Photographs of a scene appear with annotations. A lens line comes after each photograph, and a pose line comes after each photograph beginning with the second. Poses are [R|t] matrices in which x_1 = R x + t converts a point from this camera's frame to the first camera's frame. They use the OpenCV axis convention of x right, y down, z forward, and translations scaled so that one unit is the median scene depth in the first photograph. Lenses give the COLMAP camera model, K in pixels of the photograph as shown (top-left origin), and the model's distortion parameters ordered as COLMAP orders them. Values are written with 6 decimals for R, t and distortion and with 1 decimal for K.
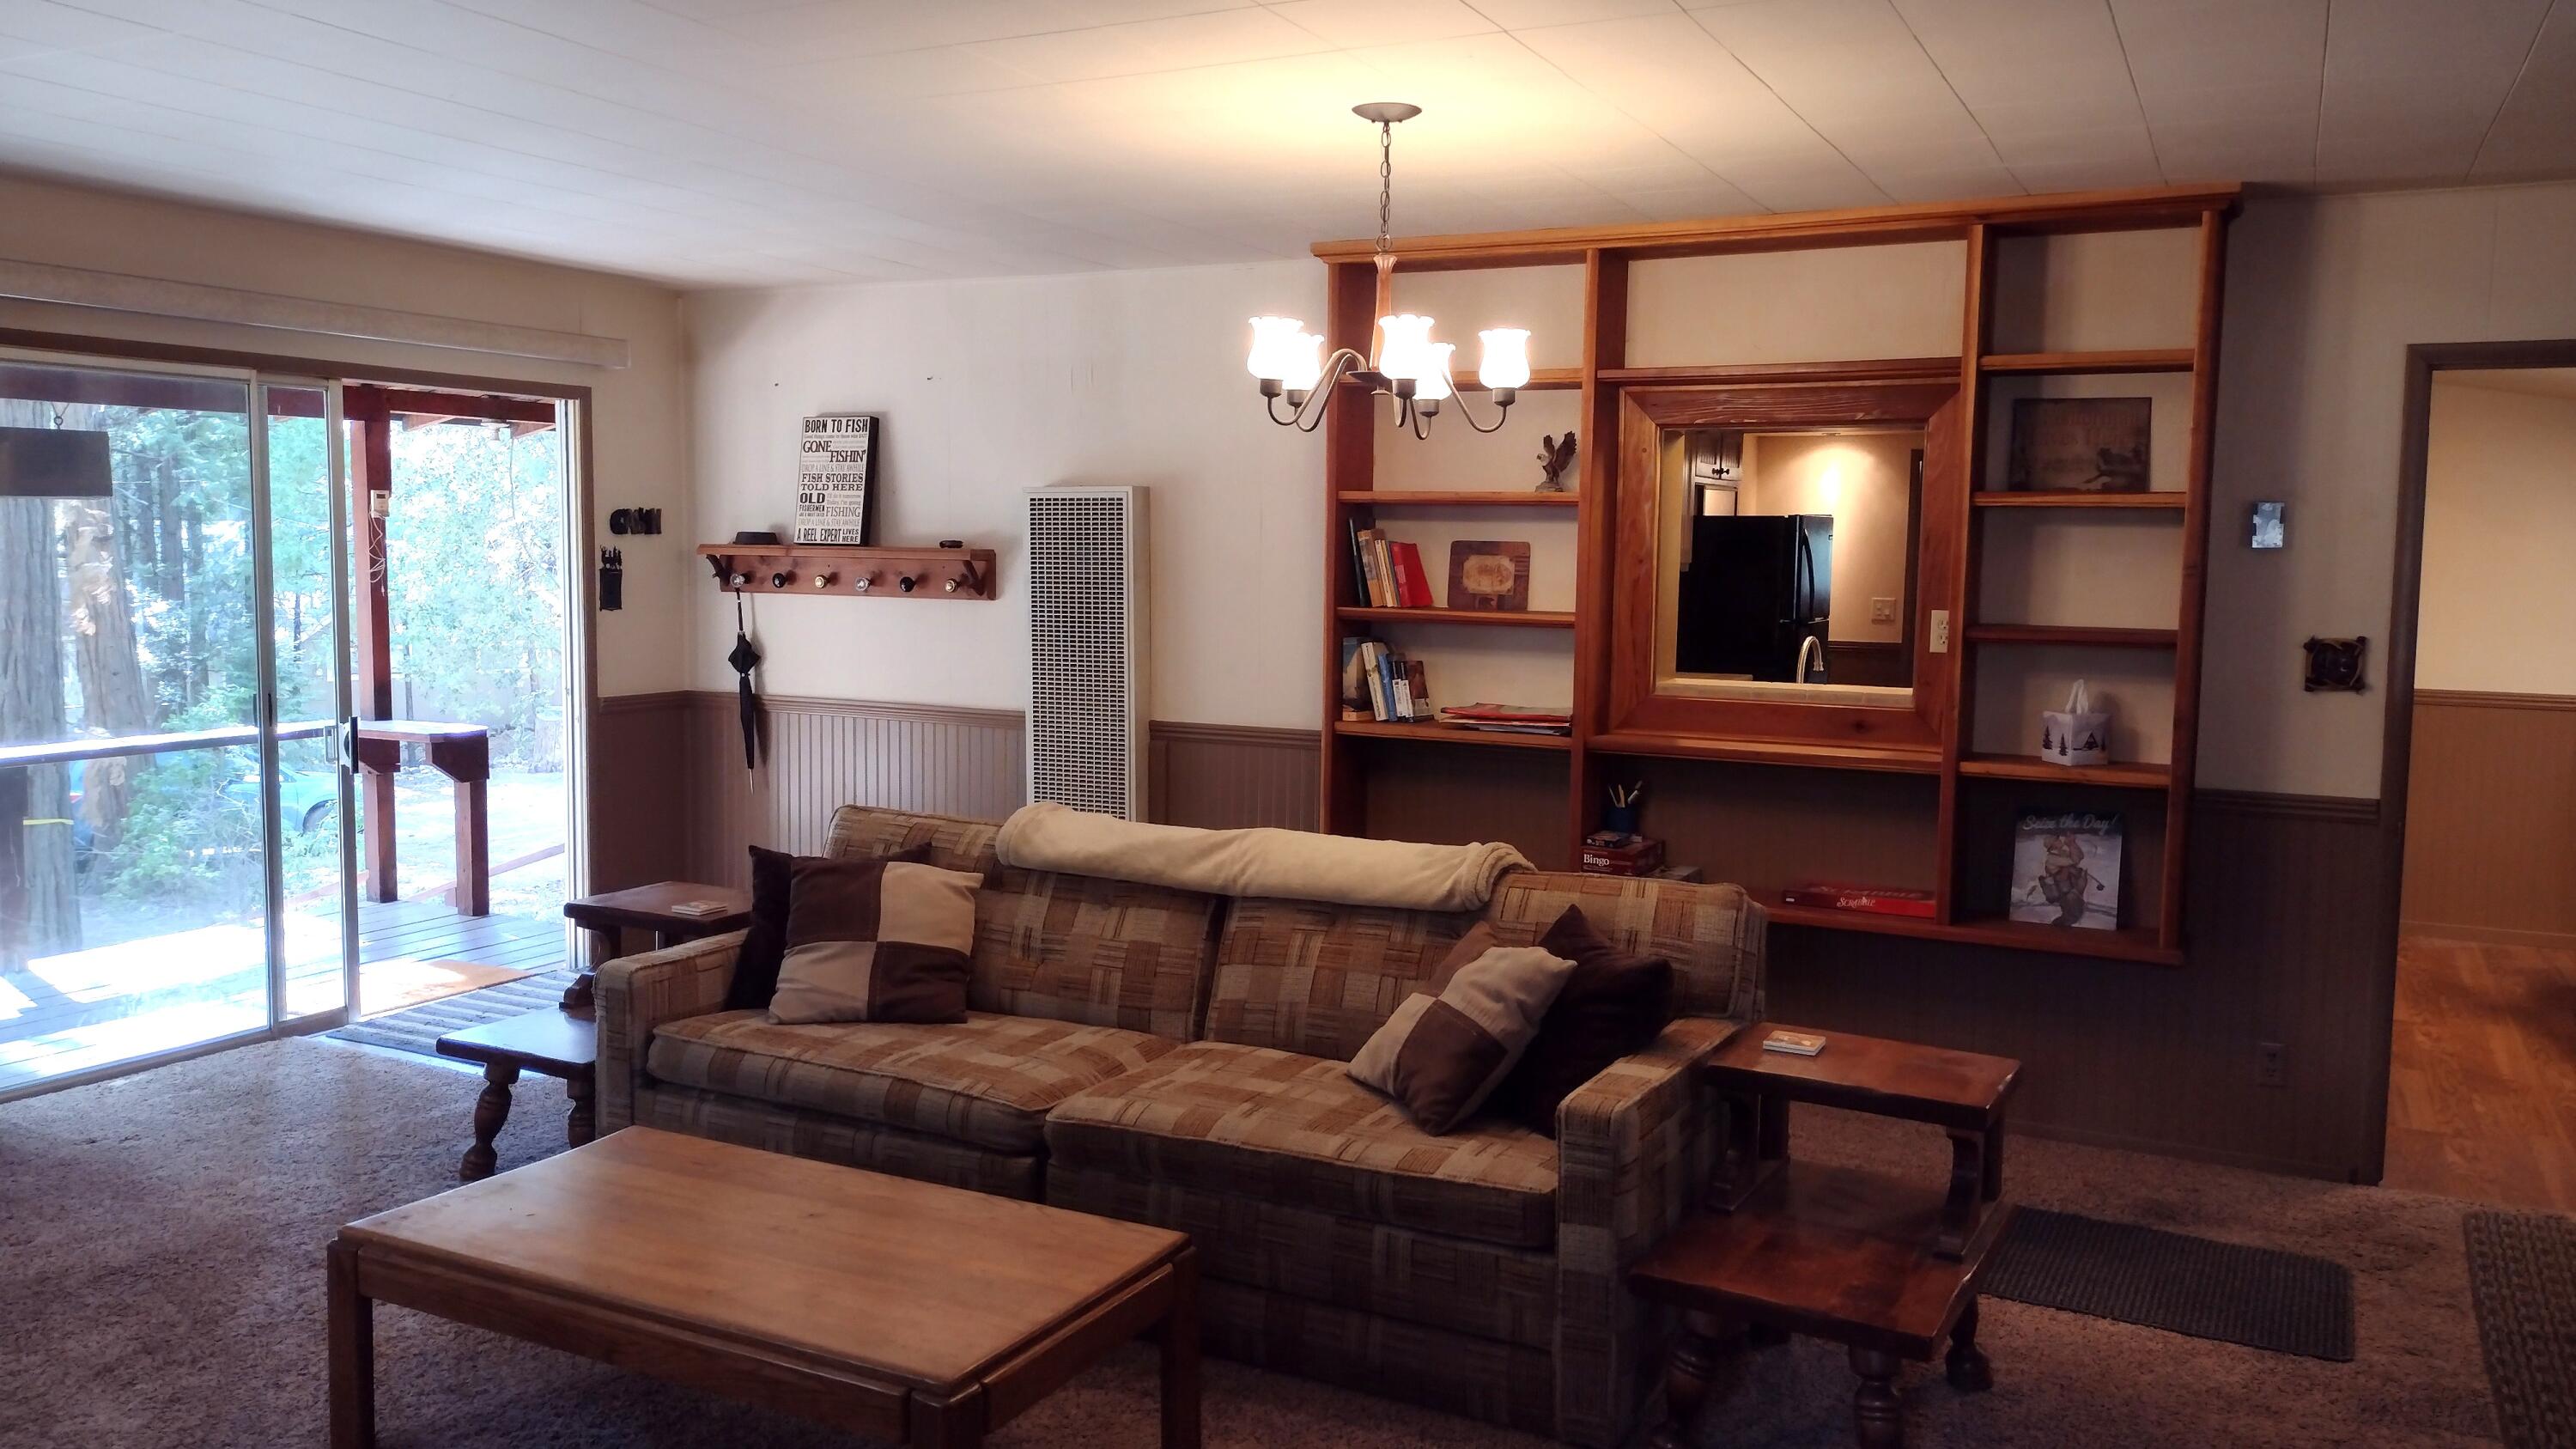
lens RADIAL K [[1950.0, 0, 1302.7], [0, 1950.0, 724.0], [0, 0, 1]] dist [0.069443, -0.088162]
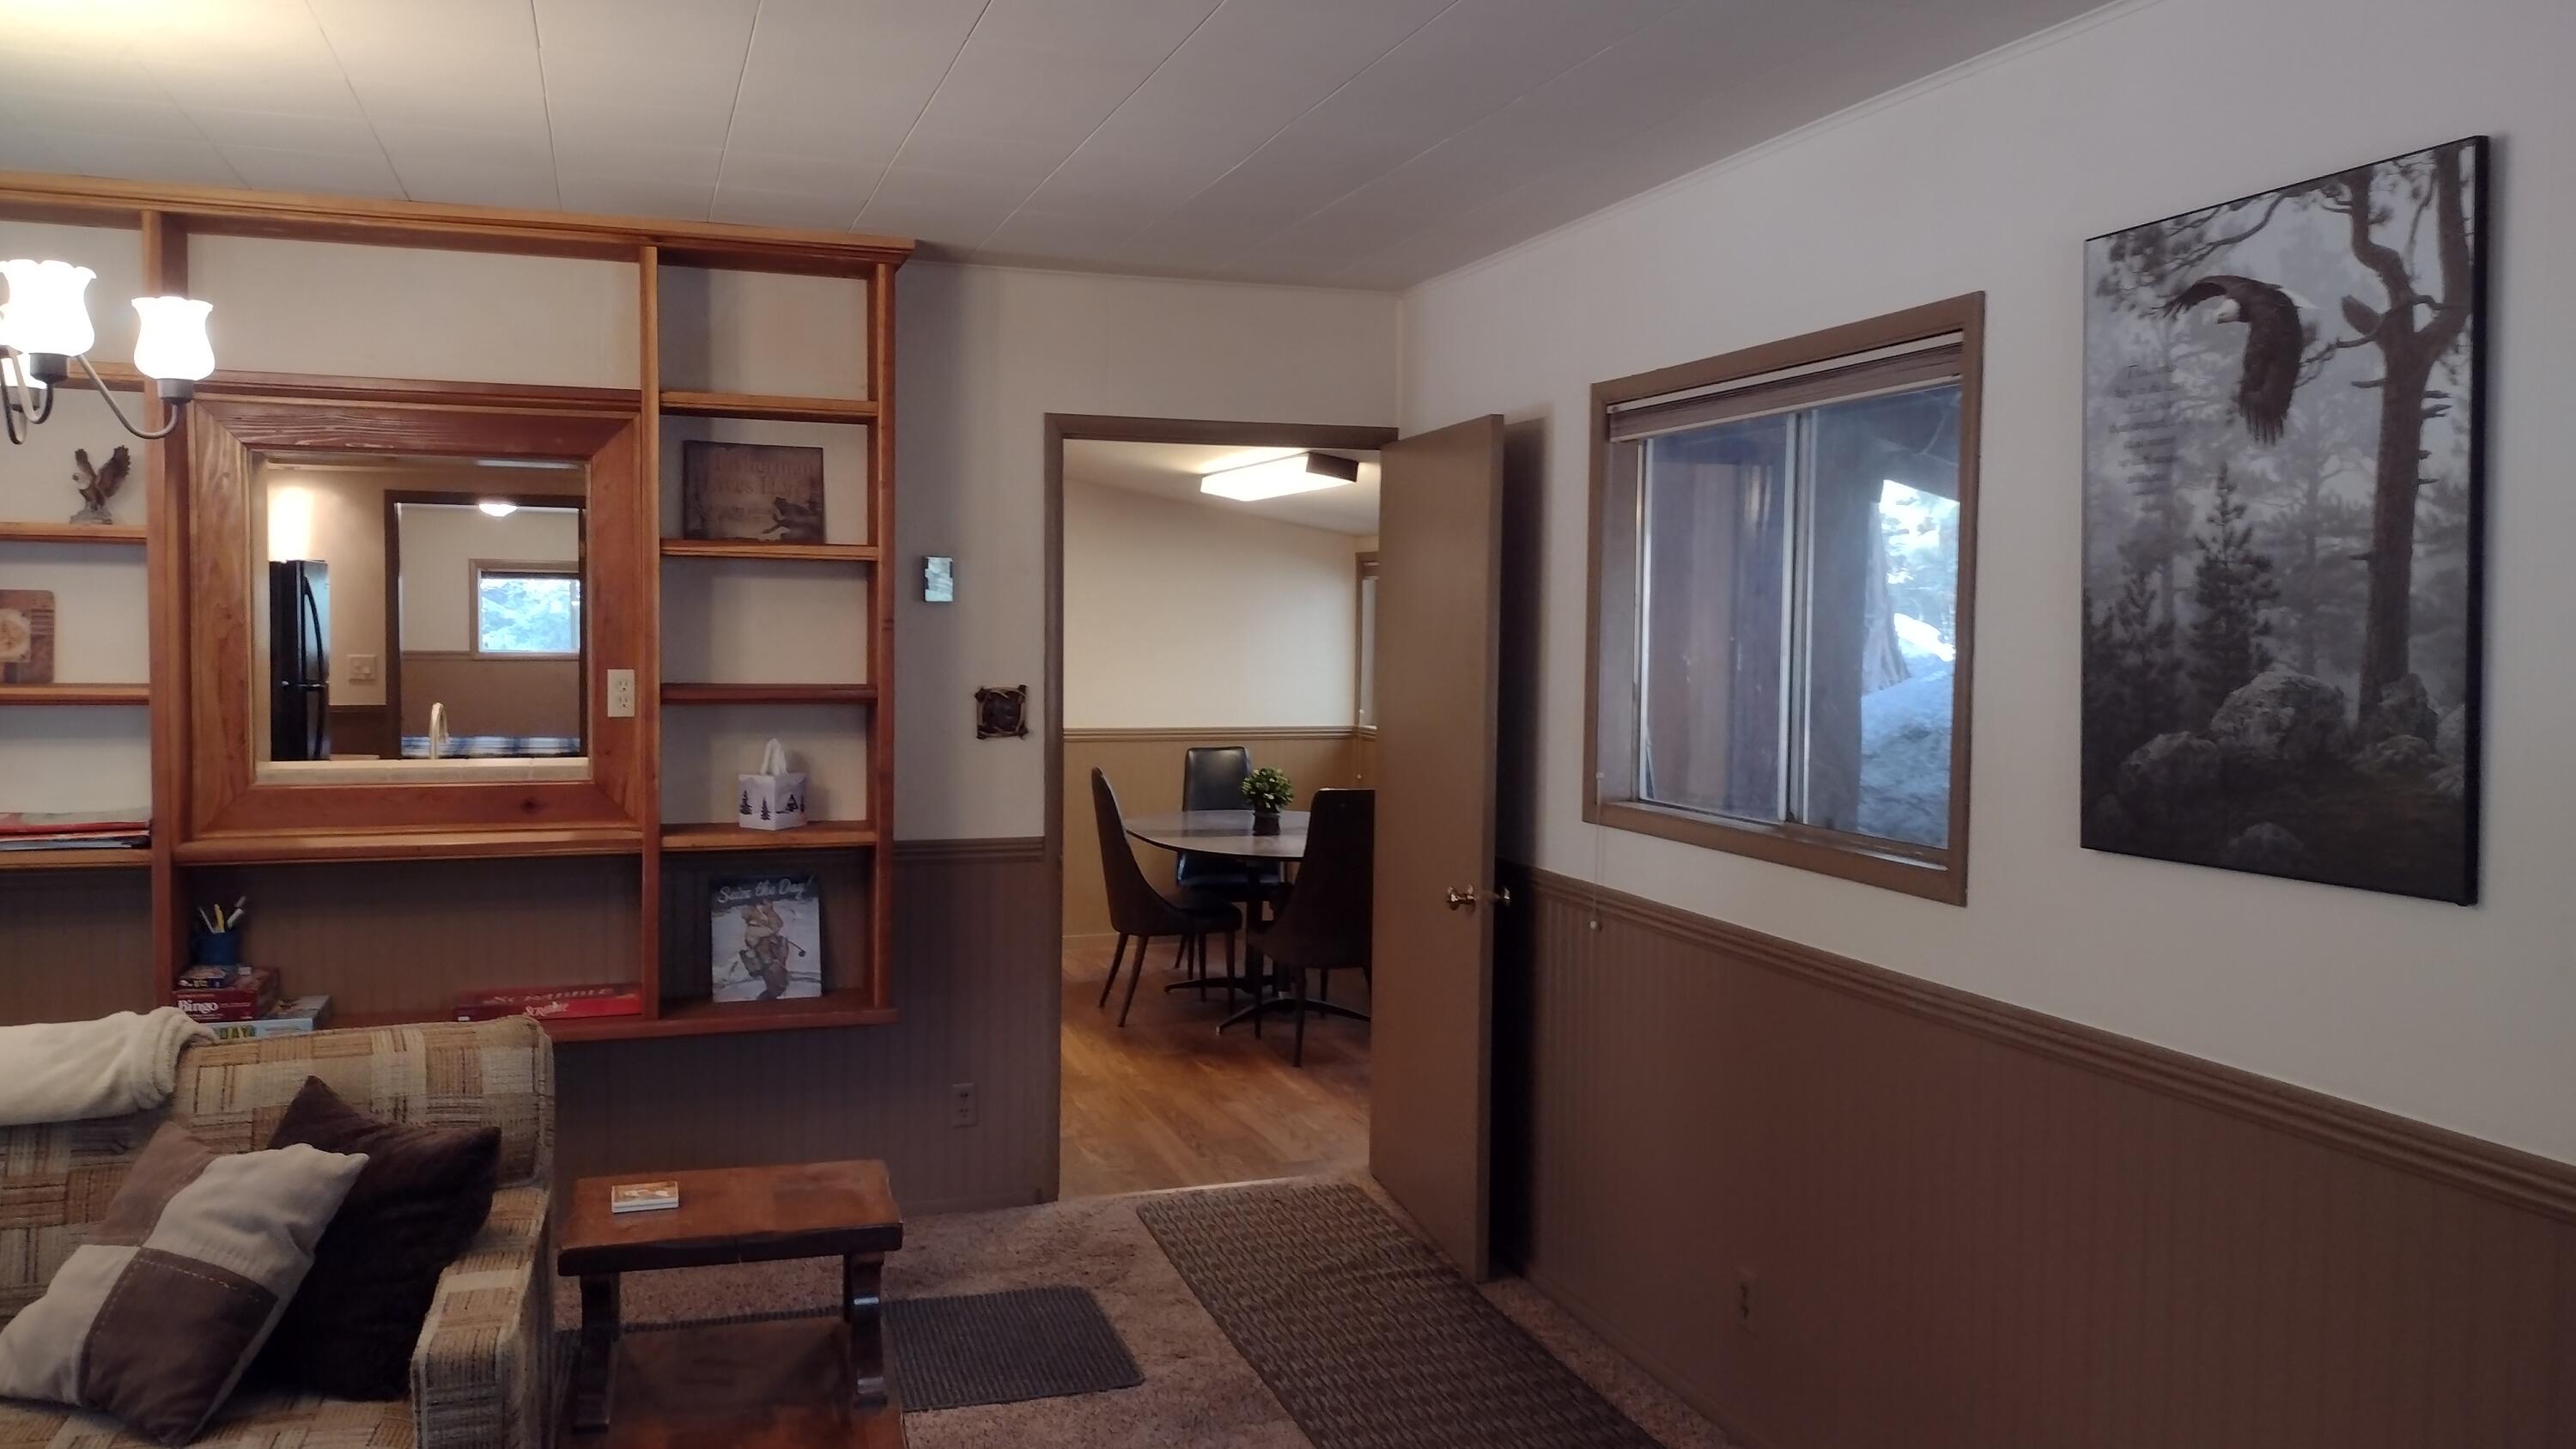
lens RADIAL K [[1950.0, 0, 1285.8], [0, 1950.0, 715.5], [0, 0, 1]] dist [0.069443, -0.088162]
pose [[0.697631, -0.043804, 0.715117, -0.112103], [0.065451, 0.997852, -0.002728, -0.015469], [-0.713461, 0.048708, 0.699000, 0.165170]]
